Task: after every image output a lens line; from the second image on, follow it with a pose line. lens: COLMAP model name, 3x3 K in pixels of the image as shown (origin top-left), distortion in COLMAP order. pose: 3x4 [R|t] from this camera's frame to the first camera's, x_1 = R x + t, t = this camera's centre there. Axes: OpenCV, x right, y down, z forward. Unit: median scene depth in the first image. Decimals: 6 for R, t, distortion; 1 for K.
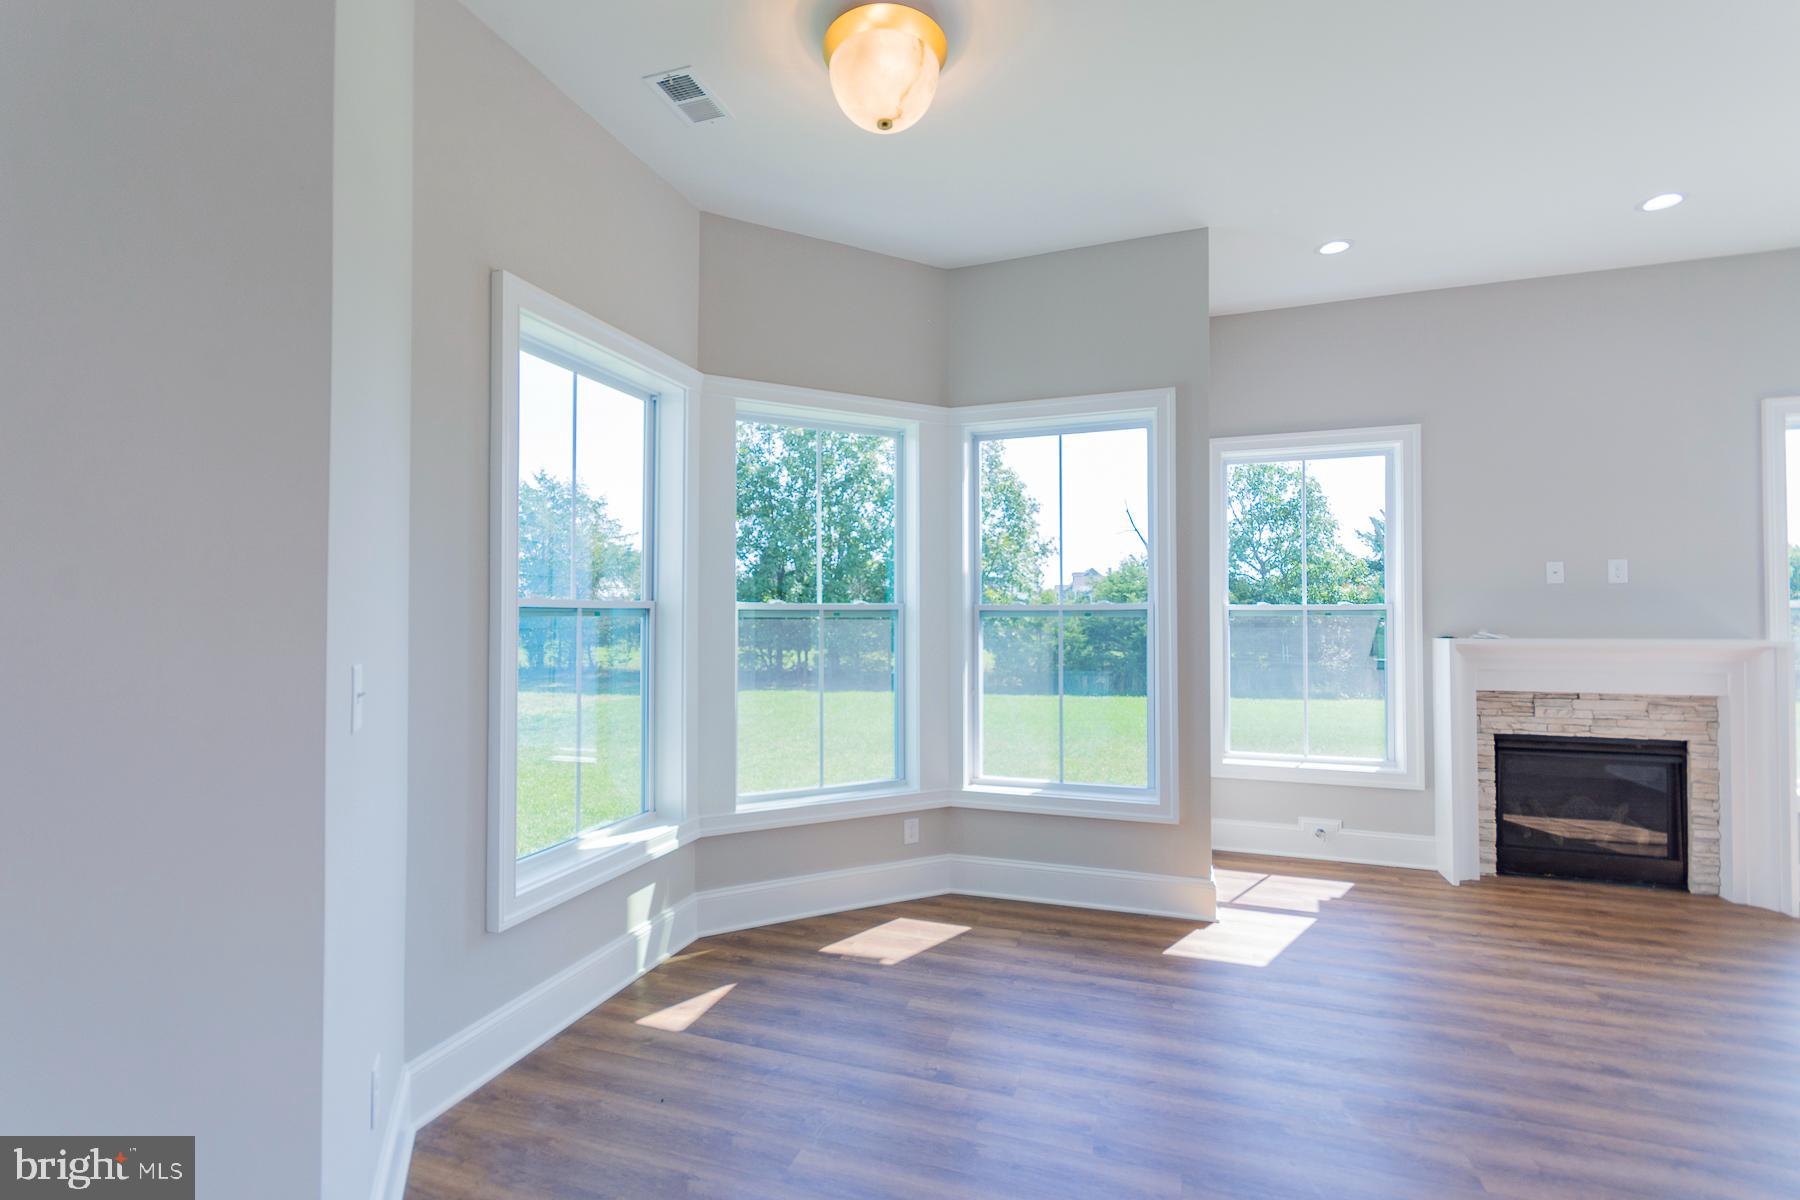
lens RADIAL K [[789.1, 0, 898.7], [0, 789.1, 607.4], [0, 0, 1]] dist [0.004886, 0.000095]
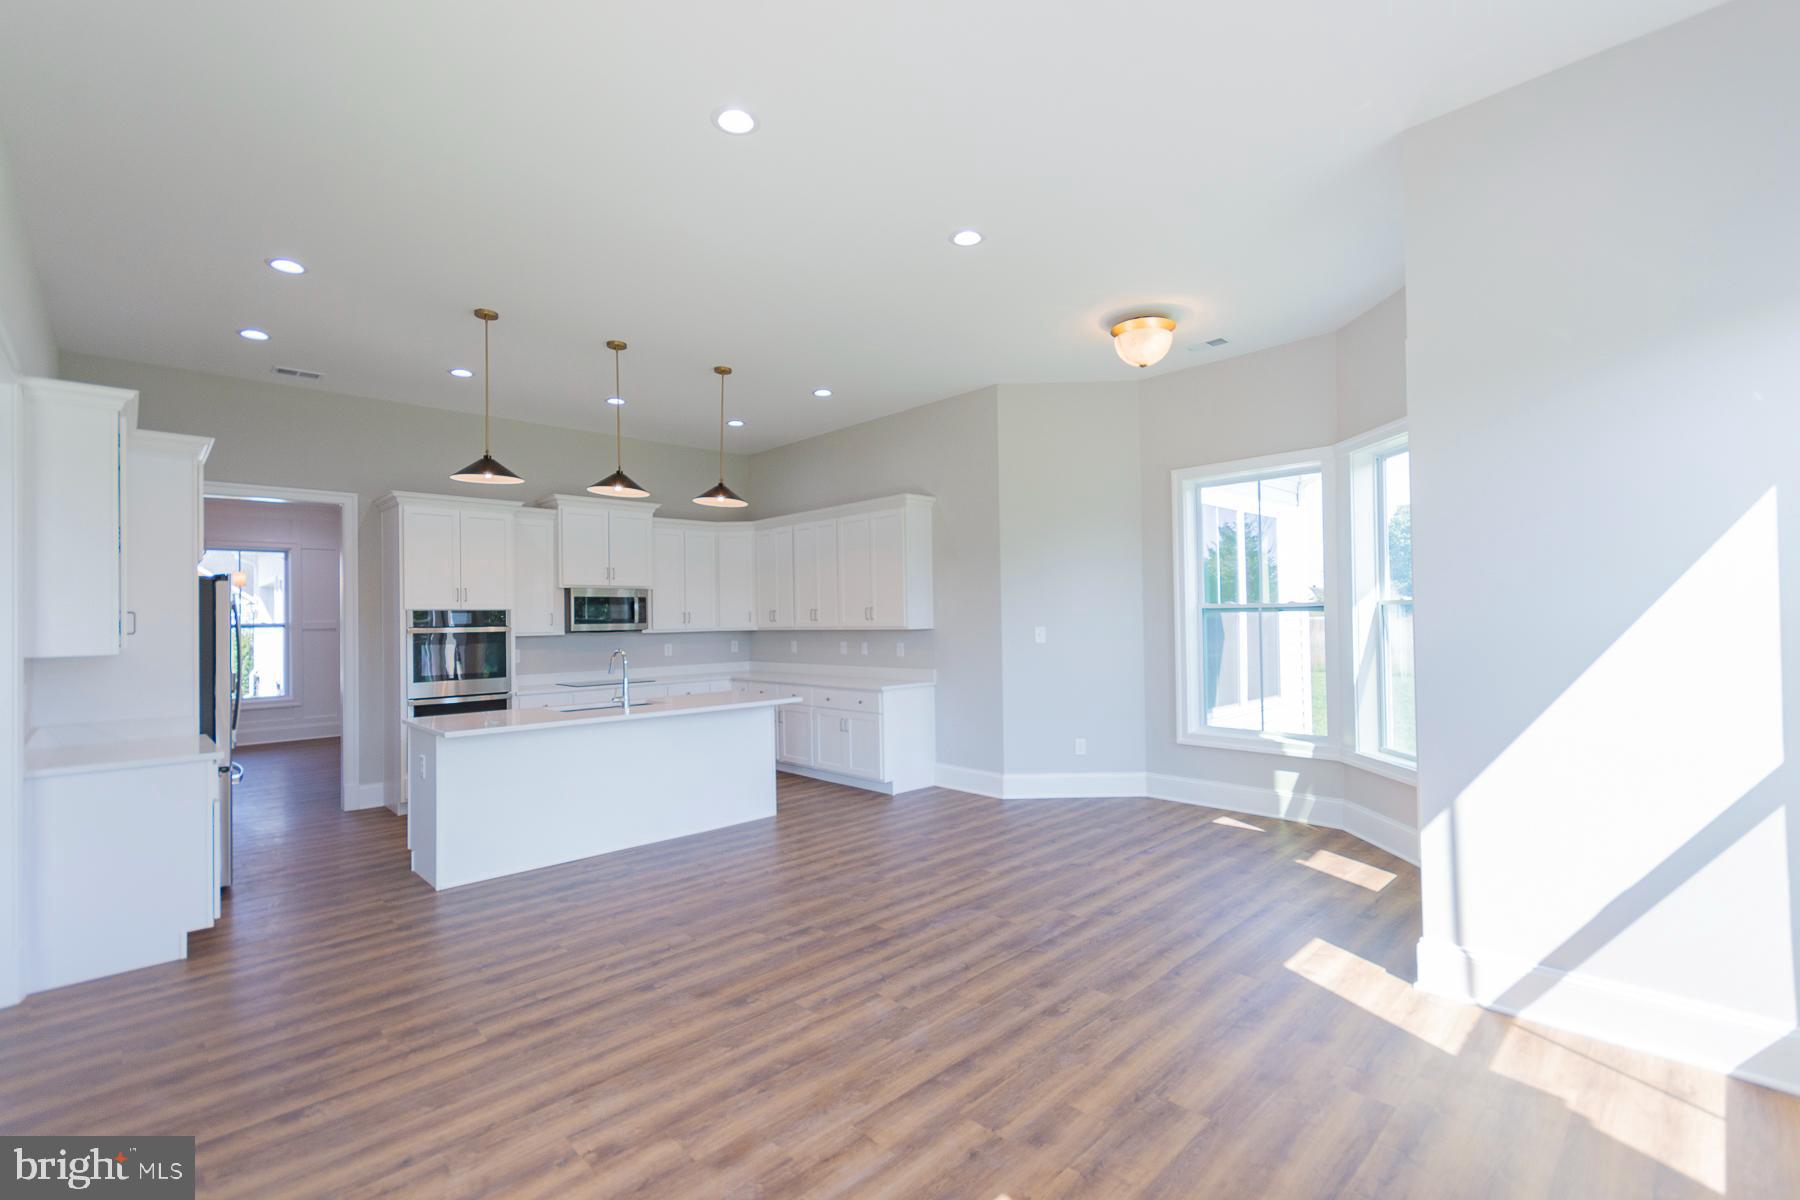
lens RADIAL K [[789.1, 0, 898.7], [0, 789.1, 607.4], [0, 0, 1]] dist [0.004886, 0.000095]
pose [[-0.457633, -0.002528, -0.889138, 1.246717], [0.027277, 0.999485, -0.016881, 0.006779], [0.888723, -0.031978, -0.457328, 0.828349]]
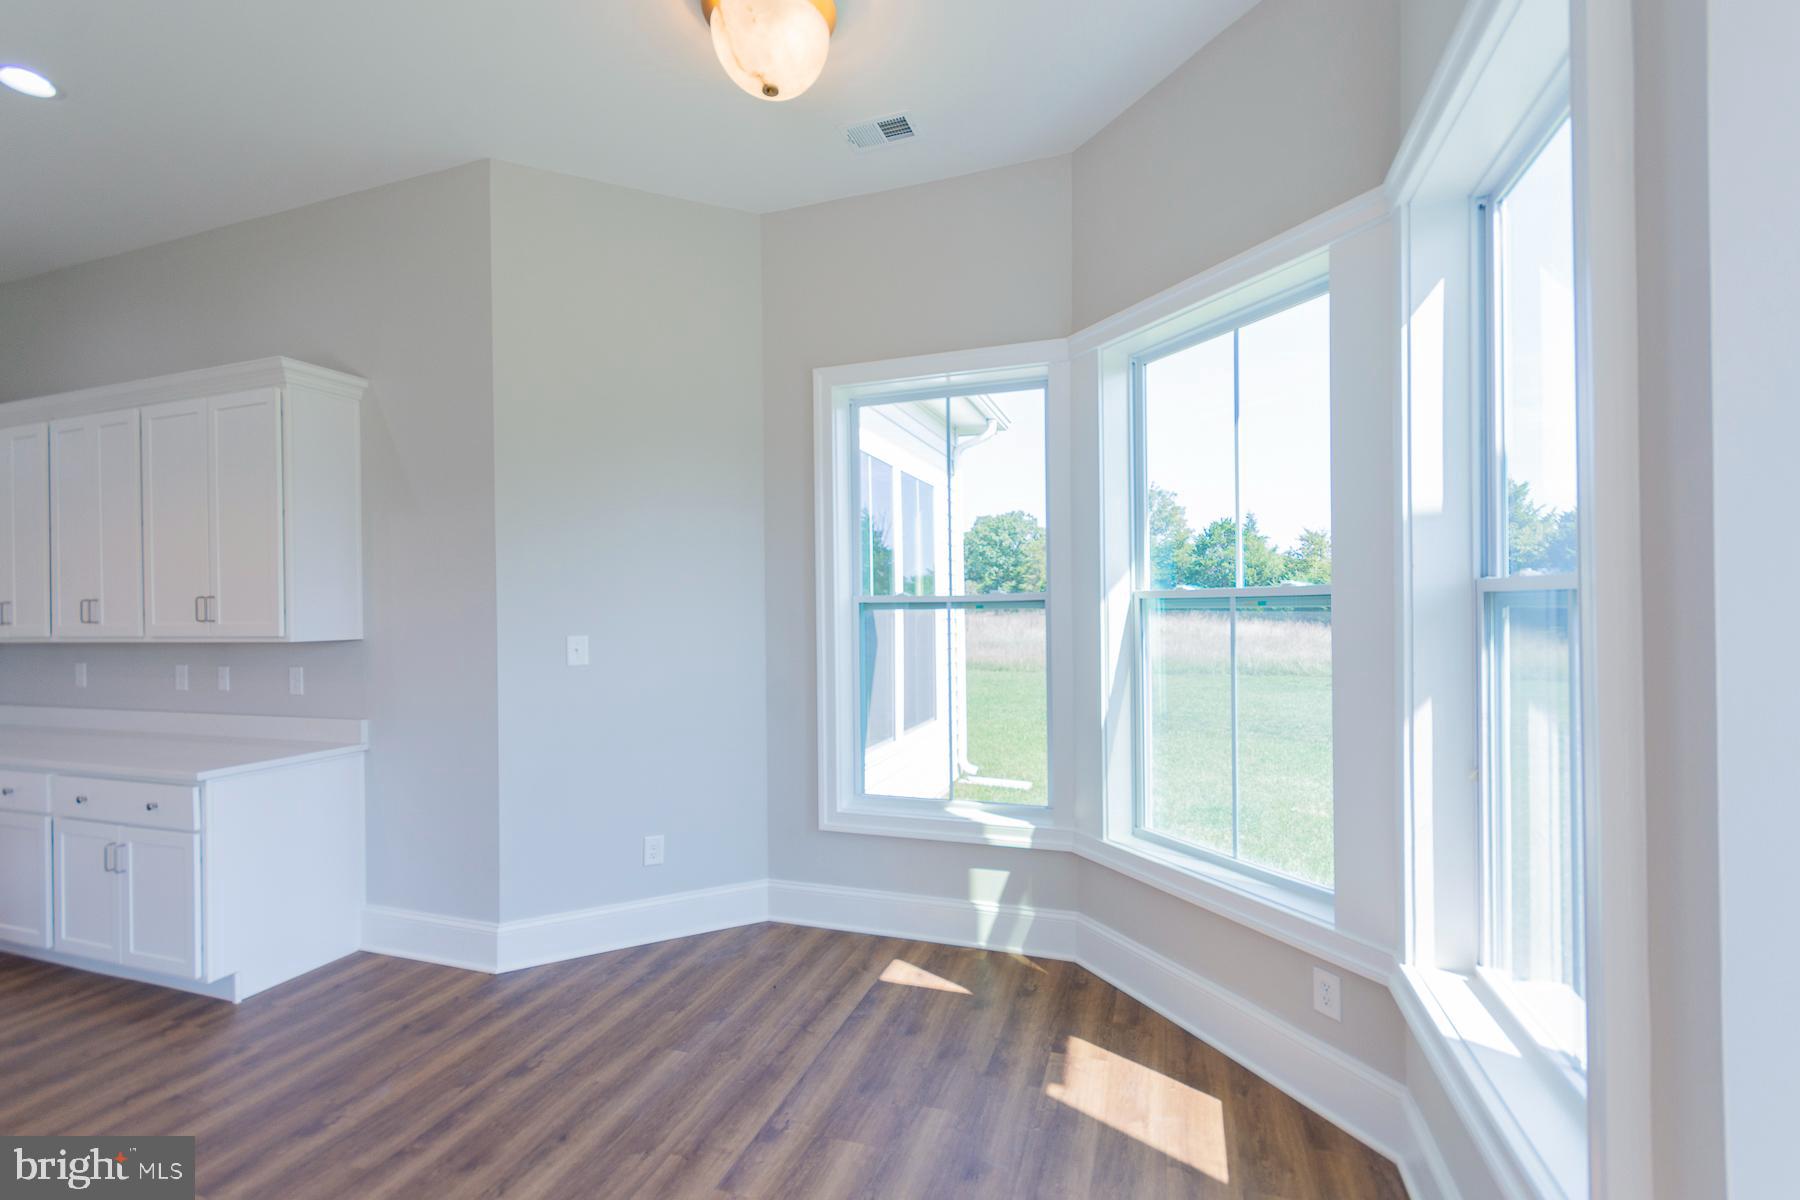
lens RADIAL K [[793.3, 0, 897.8], [0, 793.3, 607.3], [0, 0, 1]] dist [0.007482, -0.000432]
pose [[-0.005593, 0.001133, -0.999984, 0.574635], [0.024768, 0.999693, 0.000995, 0.004202], [0.999678, -0.024762, -0.005620, 0.705986]]
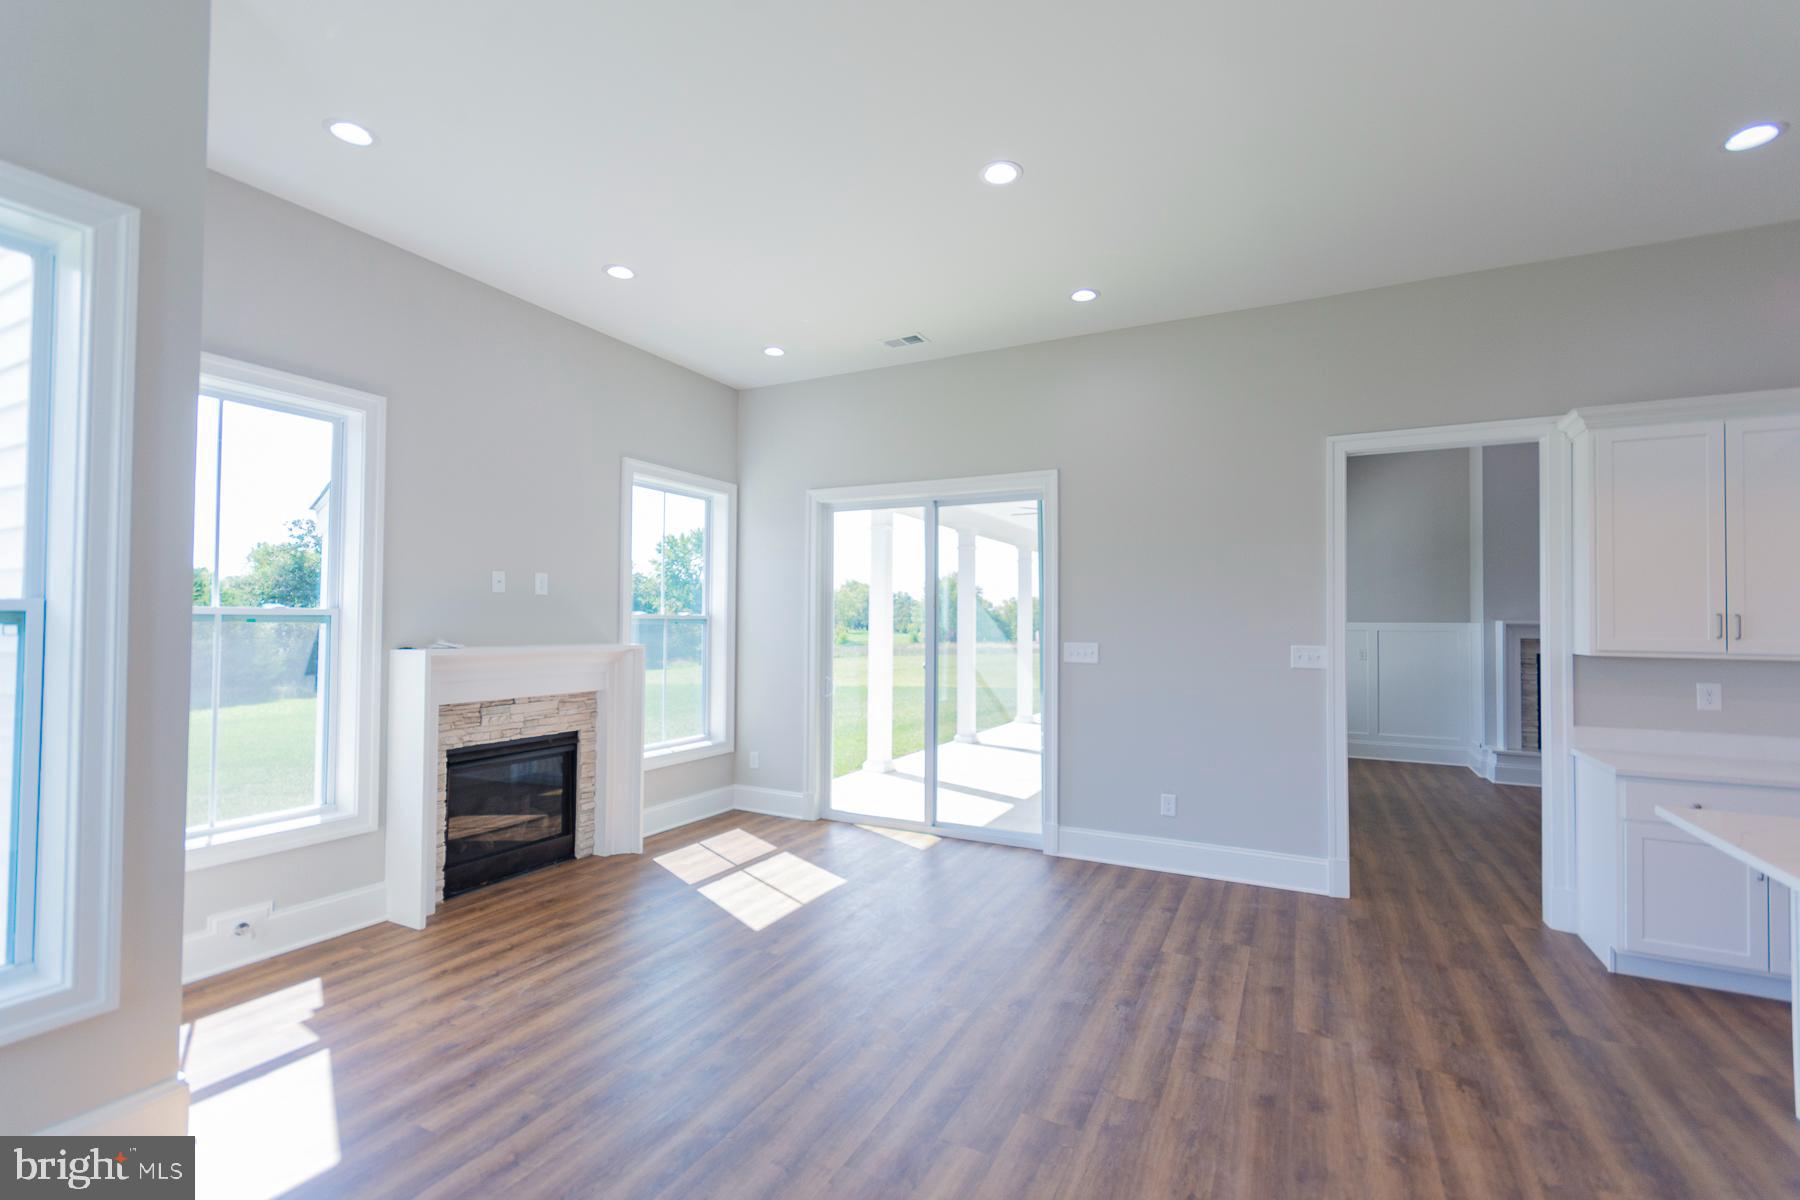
lens RADIAL K [[789.1, 0, 898.7], [0, 789.1, 607.4], [0, 0, 1]] dist [0.004886, 0.000095]
pose [[0.150465, 0.023322, 0.988340, -0.101884], [-0.020139, 0.999587, -0.020522, -0.000371], [-0.988410, -0.016816, 0.150873, 0.358852]]
